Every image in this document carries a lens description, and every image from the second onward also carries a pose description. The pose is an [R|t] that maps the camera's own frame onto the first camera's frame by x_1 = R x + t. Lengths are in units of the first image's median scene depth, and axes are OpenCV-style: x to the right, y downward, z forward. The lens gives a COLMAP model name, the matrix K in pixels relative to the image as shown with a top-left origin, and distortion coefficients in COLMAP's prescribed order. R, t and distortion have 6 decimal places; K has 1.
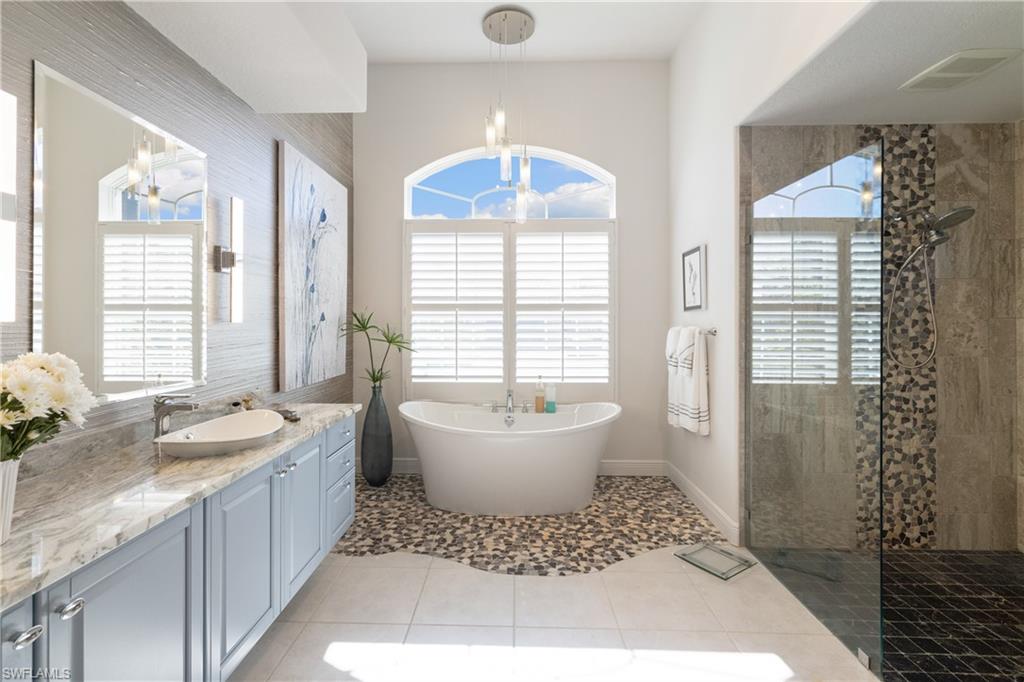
lens RADIAL K [[455.5, 0, 503.1], [0, 455.5, 321.8], [0, 0, 1]] dist [0.000135, 0.000072]
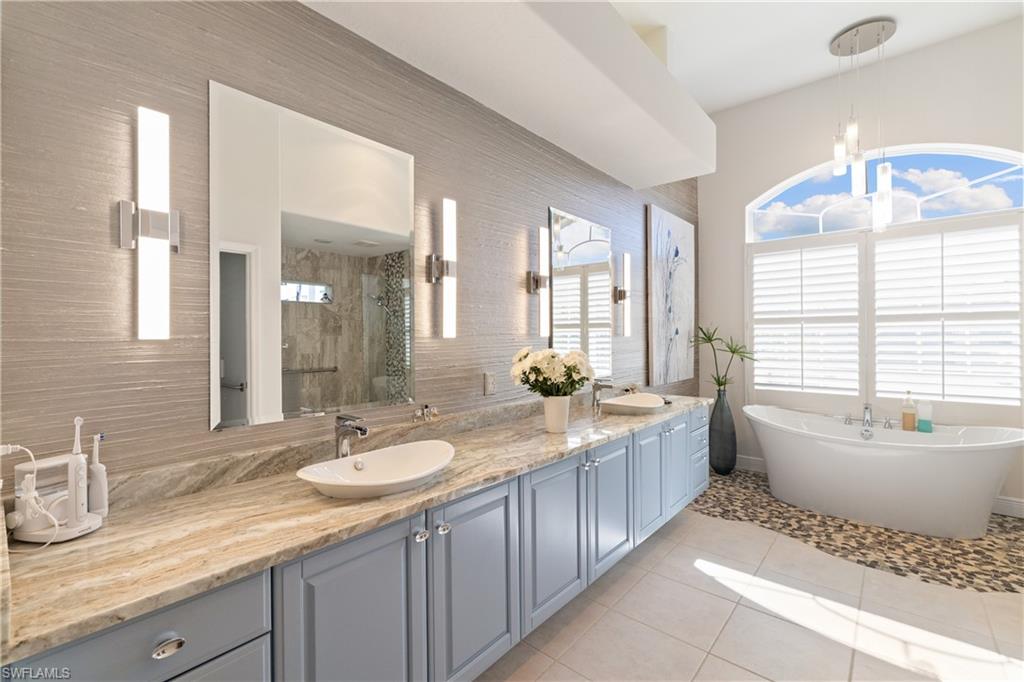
lens RADIAL K [[446.8, 0, 508.9], [0, 446.8, 336.5], [0, 0, 1]] dist [0.001572, 0.000348]
pose [[0.772148, -0.005900, -0.635415, 0.039971], [0.007860, 0.999969, 0.000266, -0.000453], [0.635394, -0.005200, 0.772170, -0.290516]]
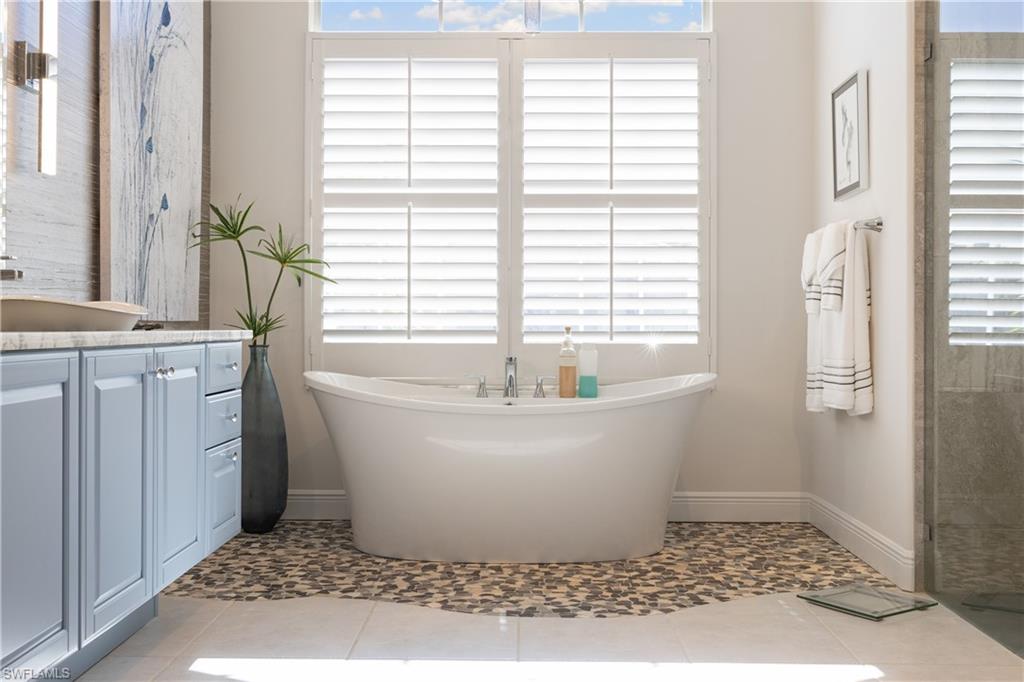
lens RADIAL K [[1051.9, 0, 512.3], [0, 1051.9, 319.5], [0, 0, 1]] dist [0.004968, -0.015122]
pose [[0.999846, 0.001222, 0.017516, -0.006008], [-0.001135, 0.999987, -0.005023, 0.145173], [-0.017522, 0.005003, 0.999834, -0.274916]]
